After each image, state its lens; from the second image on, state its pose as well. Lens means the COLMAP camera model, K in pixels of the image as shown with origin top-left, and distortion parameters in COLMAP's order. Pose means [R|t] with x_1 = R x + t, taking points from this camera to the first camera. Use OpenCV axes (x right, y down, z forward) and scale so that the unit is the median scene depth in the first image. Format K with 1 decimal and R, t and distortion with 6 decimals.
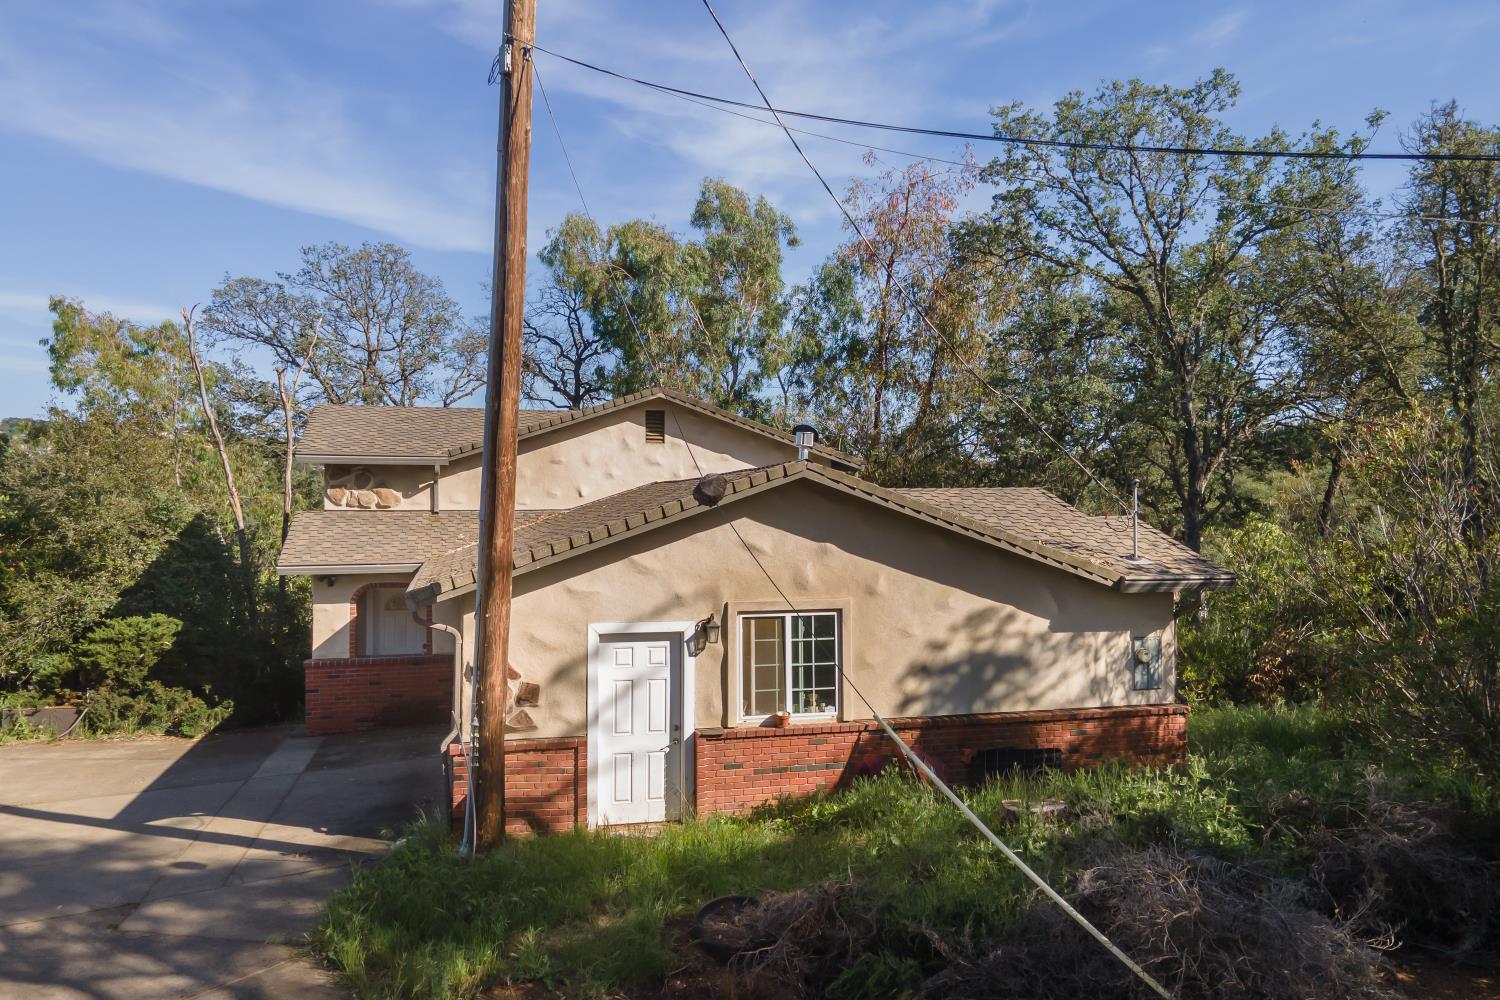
lens RADIAL K [[1149.4, 0, 750.0], [0, 1149.4, 500.0], [0, 0, 1]] dist [0.160409, 0.000364]
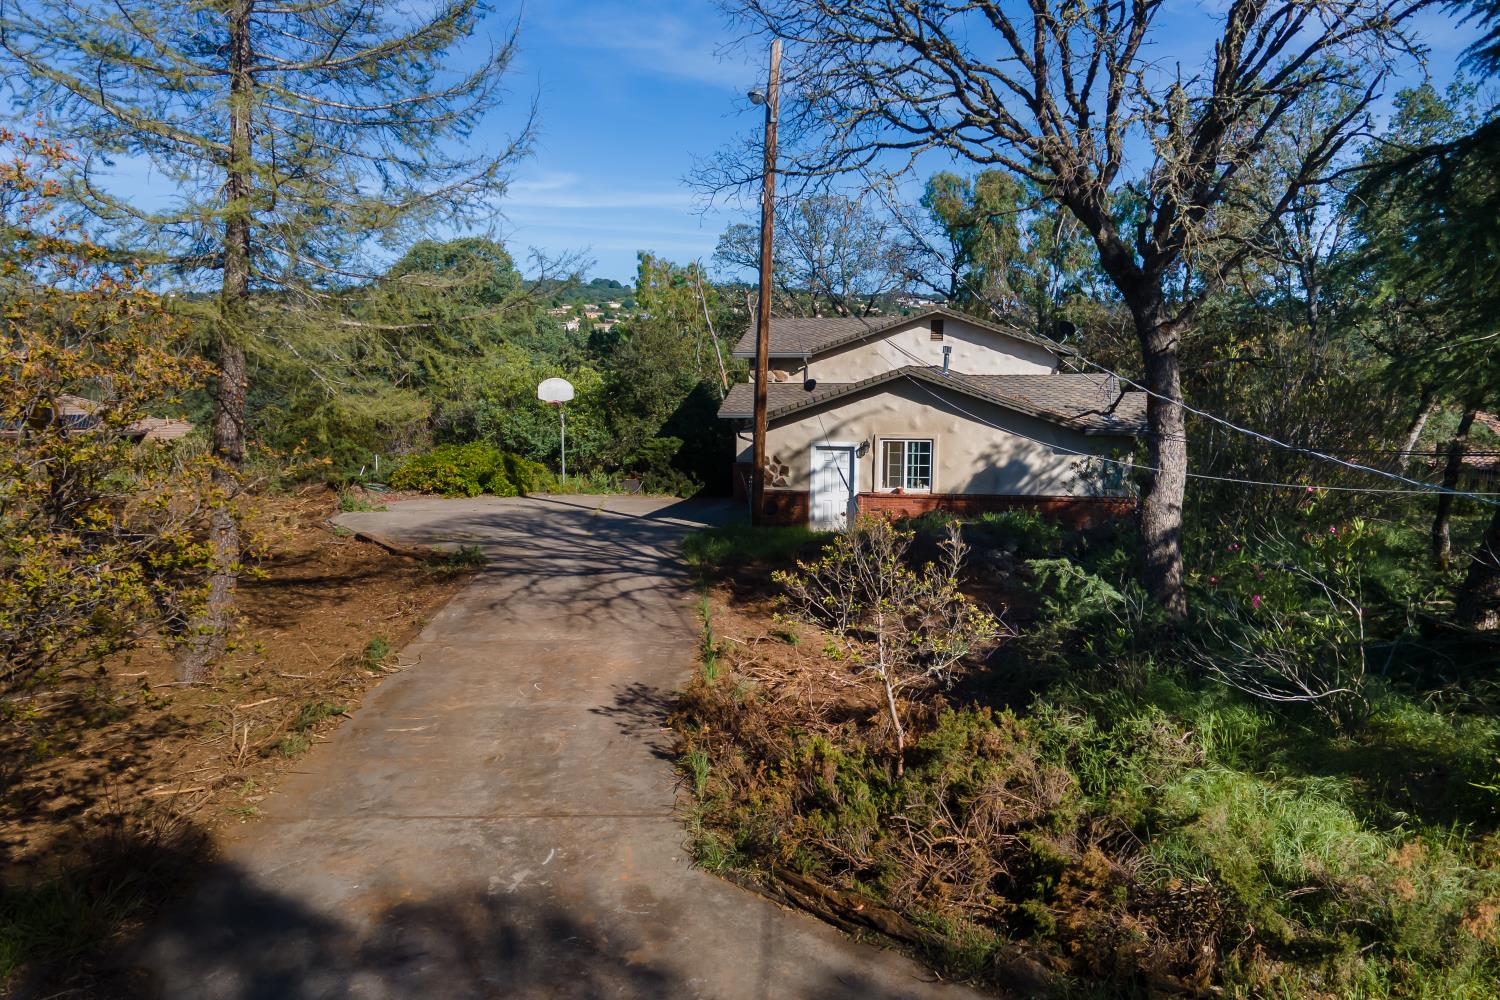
lens RADIAL K [[1149.4, 0, 750.0], [0, 1149.4, 500.0], [0, 0, 1]] dist [0.160409, 0.000364]
pose [[0.898132, 0.052311, -0.436603, 0.443738], [0.002146, 0.992365, 0.123314, -0.032242], [0.439720, -0.111690, 0.891163, -0.624958]]
